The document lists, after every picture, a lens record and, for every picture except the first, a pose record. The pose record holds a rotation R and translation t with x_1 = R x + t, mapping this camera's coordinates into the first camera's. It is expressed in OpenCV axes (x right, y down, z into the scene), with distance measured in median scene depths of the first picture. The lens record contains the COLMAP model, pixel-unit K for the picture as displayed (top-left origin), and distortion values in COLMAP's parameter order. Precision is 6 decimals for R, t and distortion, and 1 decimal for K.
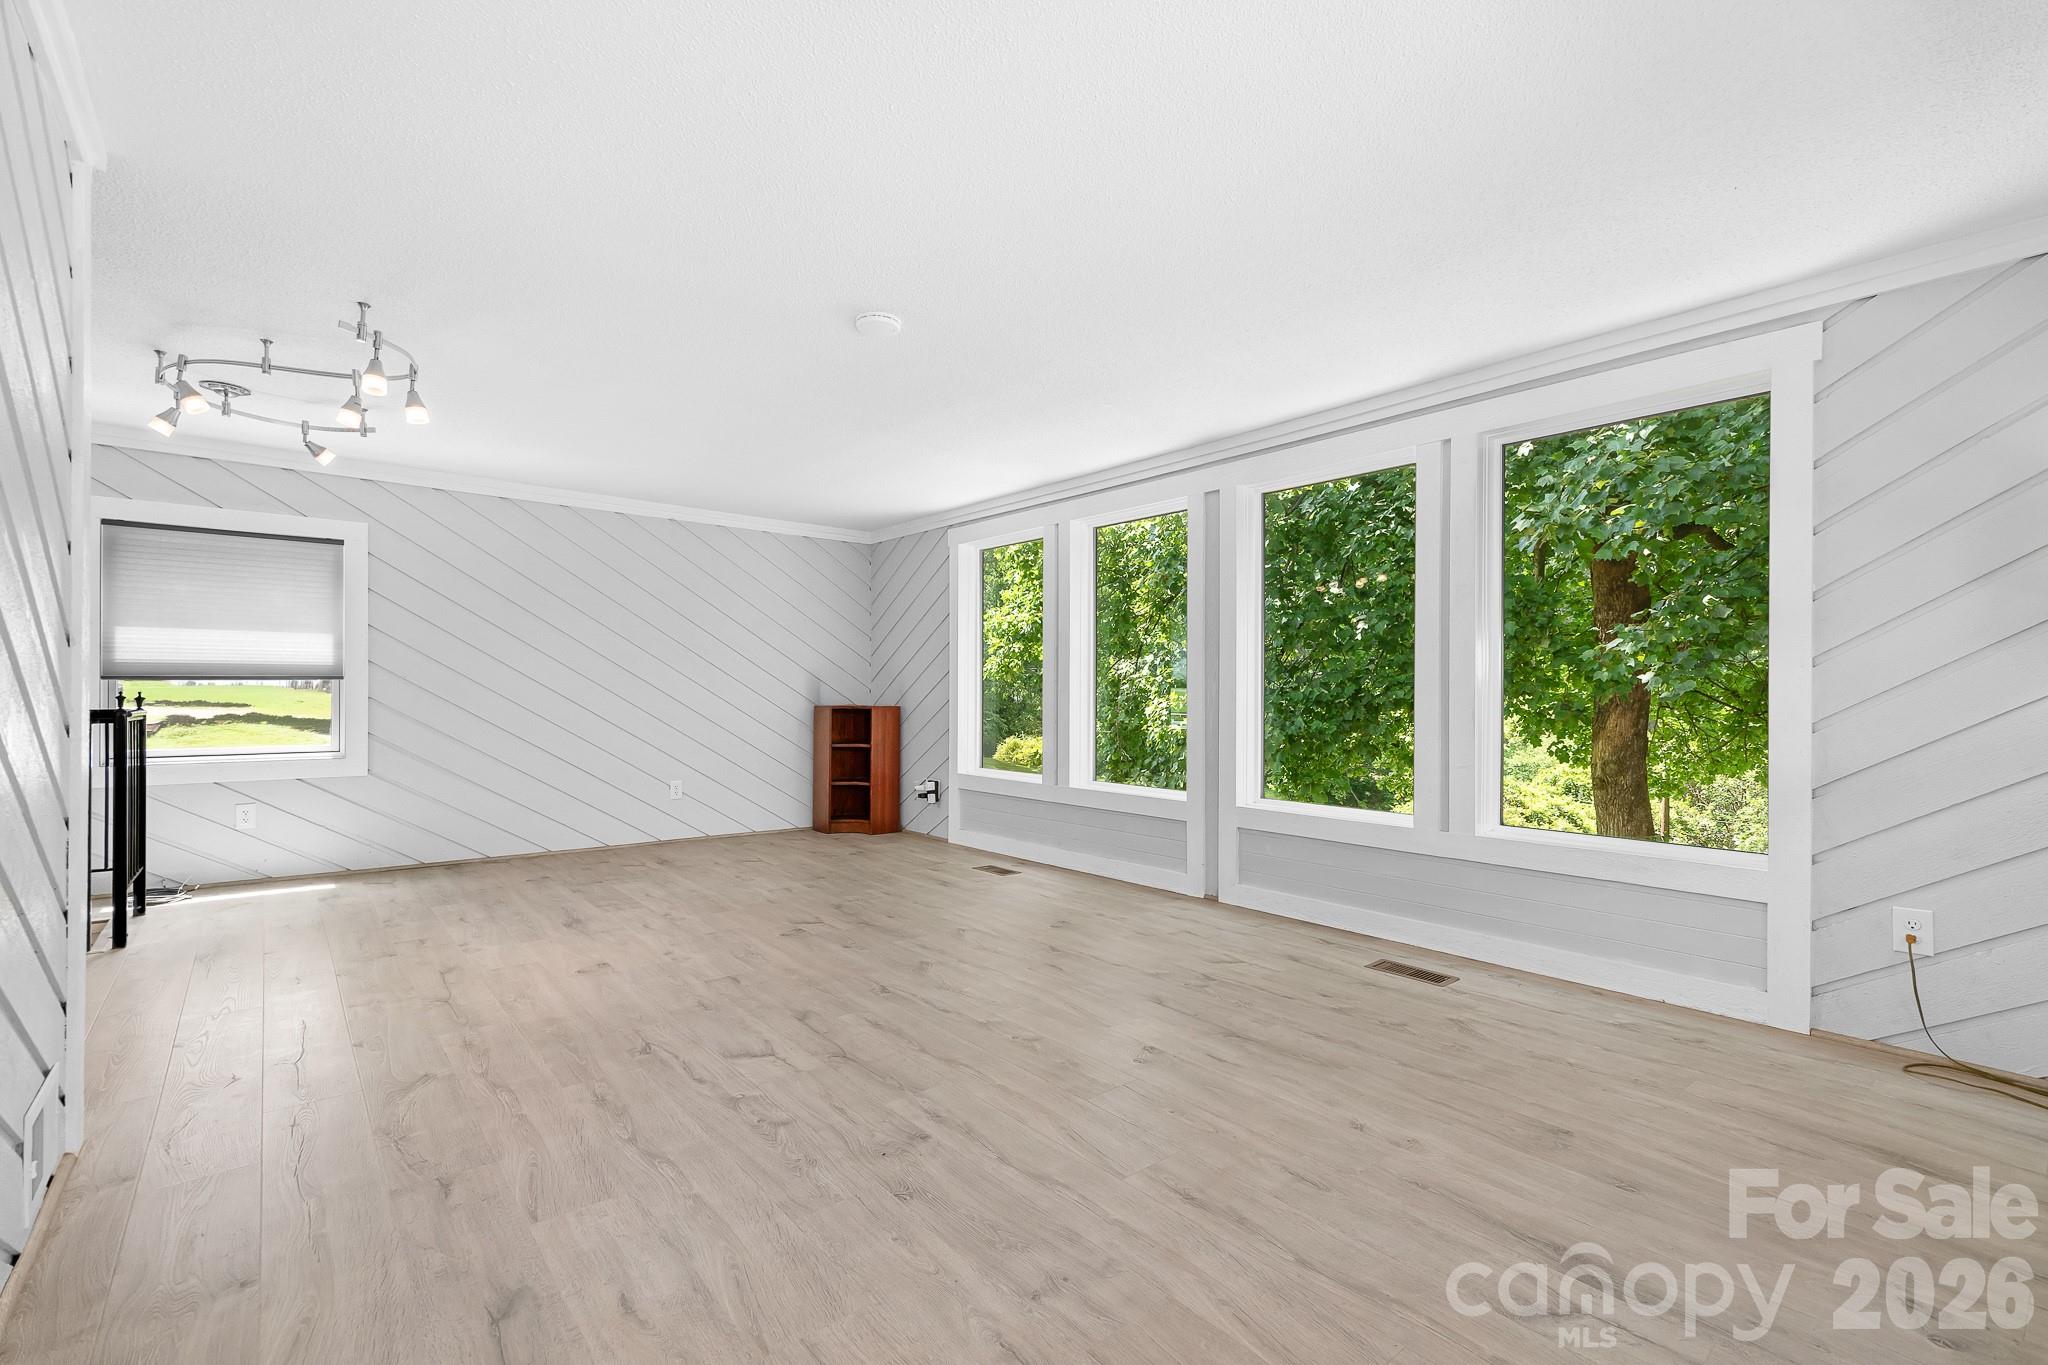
lens RADIAL K [[916.5, 0, 1024.0], [0, 916.5, 696.1], [0, 0, 1]] dist [0.015678, -0.001353]
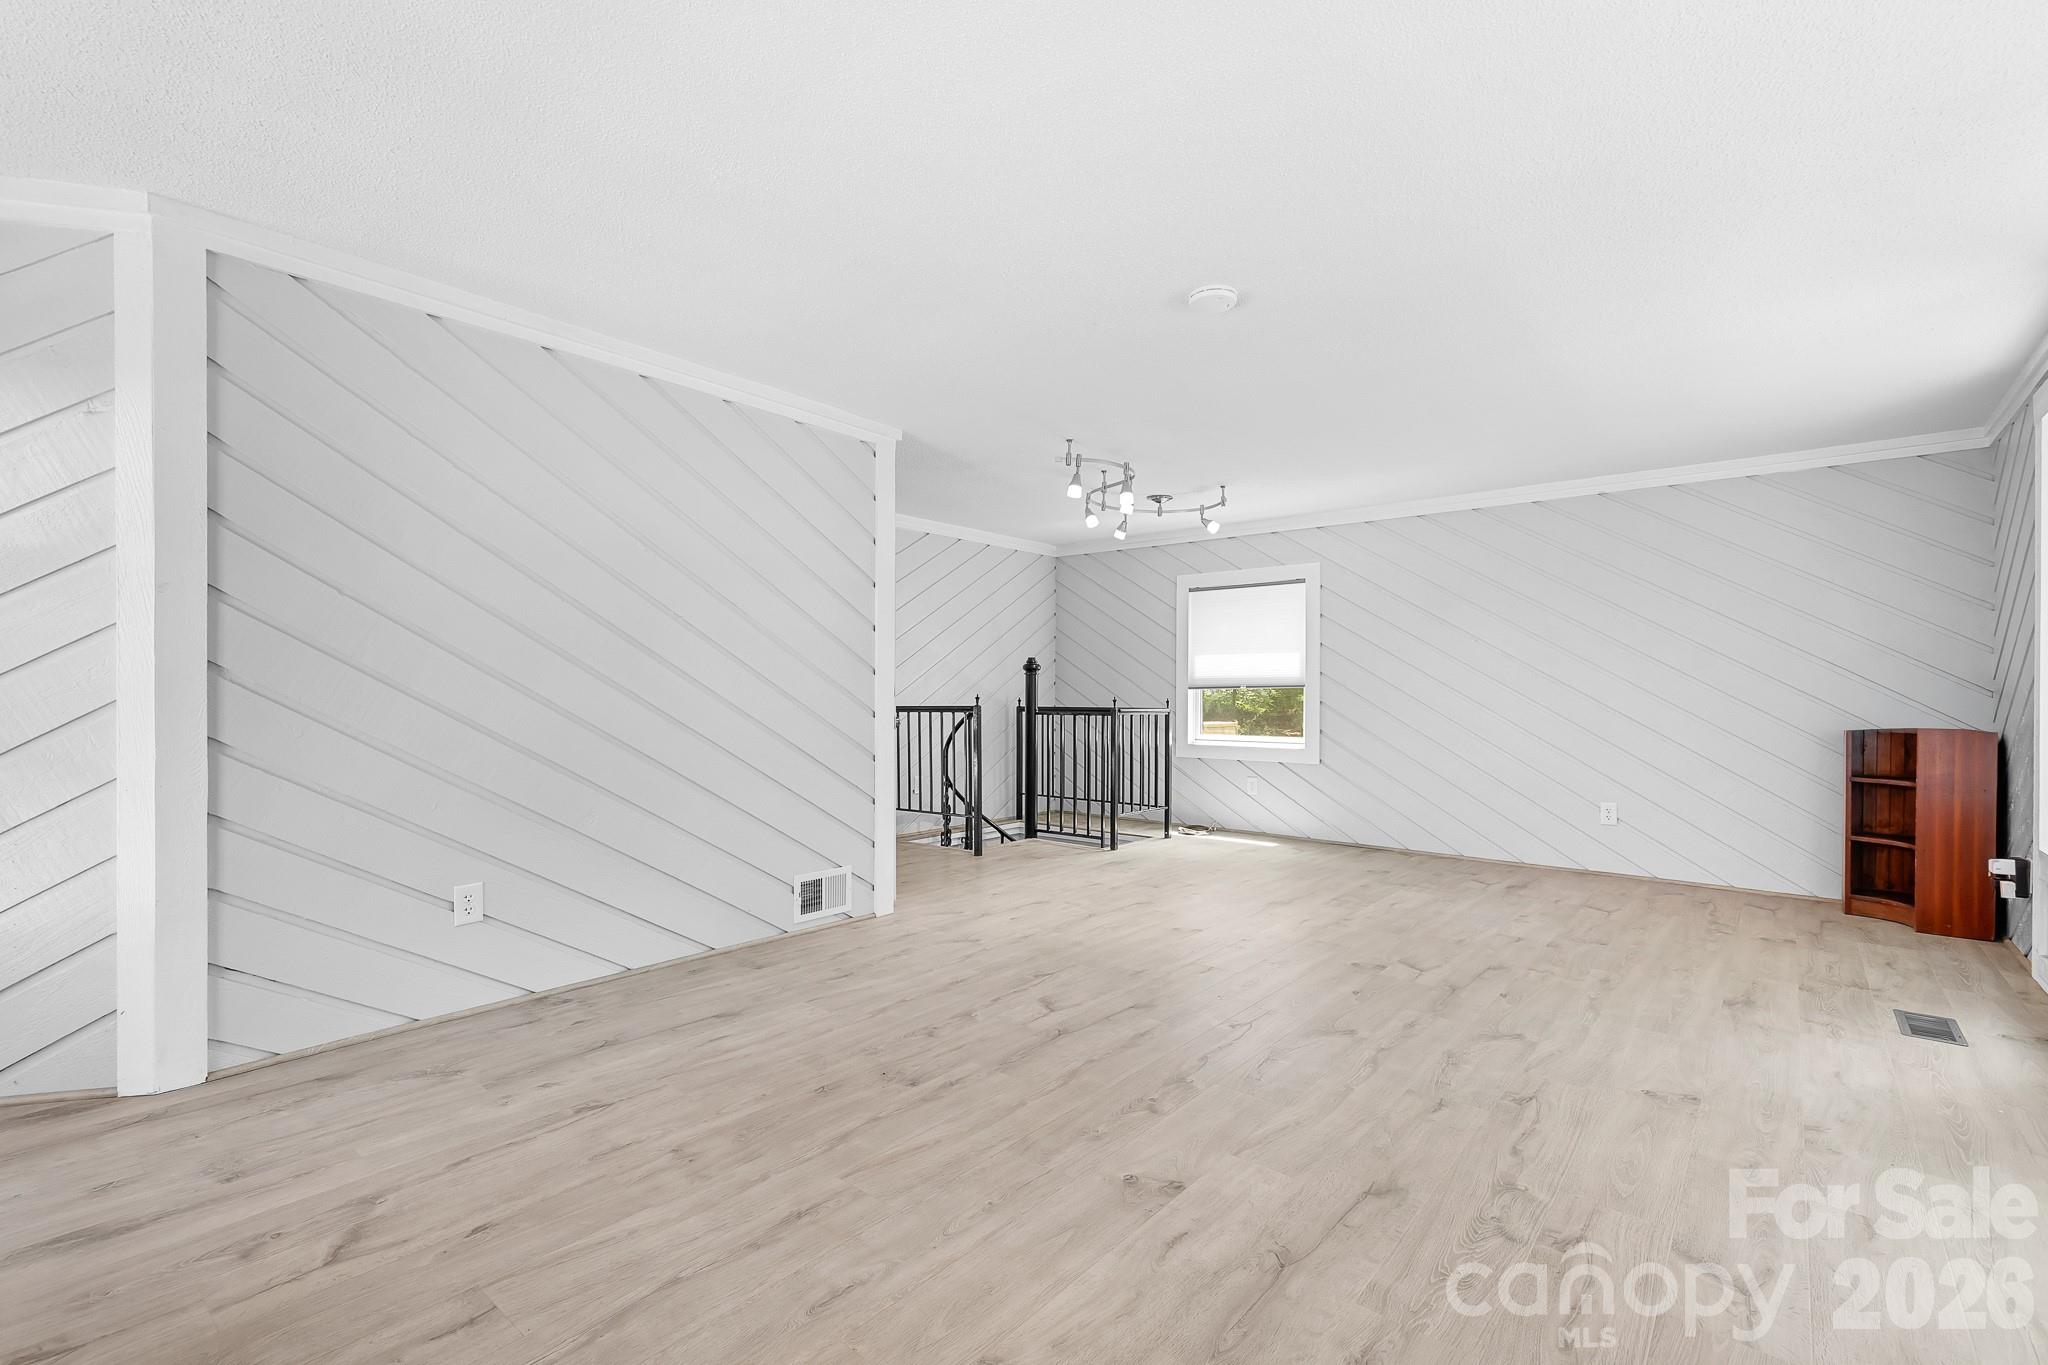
lens RADIAL K [[916.5, 0, 1021.4], [0, 916.5, 680.2], [0, 0, 1]] dist [0.015678, -0.001353]
pose [[0.161252, -0.019460, -0.986721, 0.796178], [-0.007477, 0.999753, -0.020939, 0.003074], [0.986885, 0.010754, 0.161067, 0.720556]]
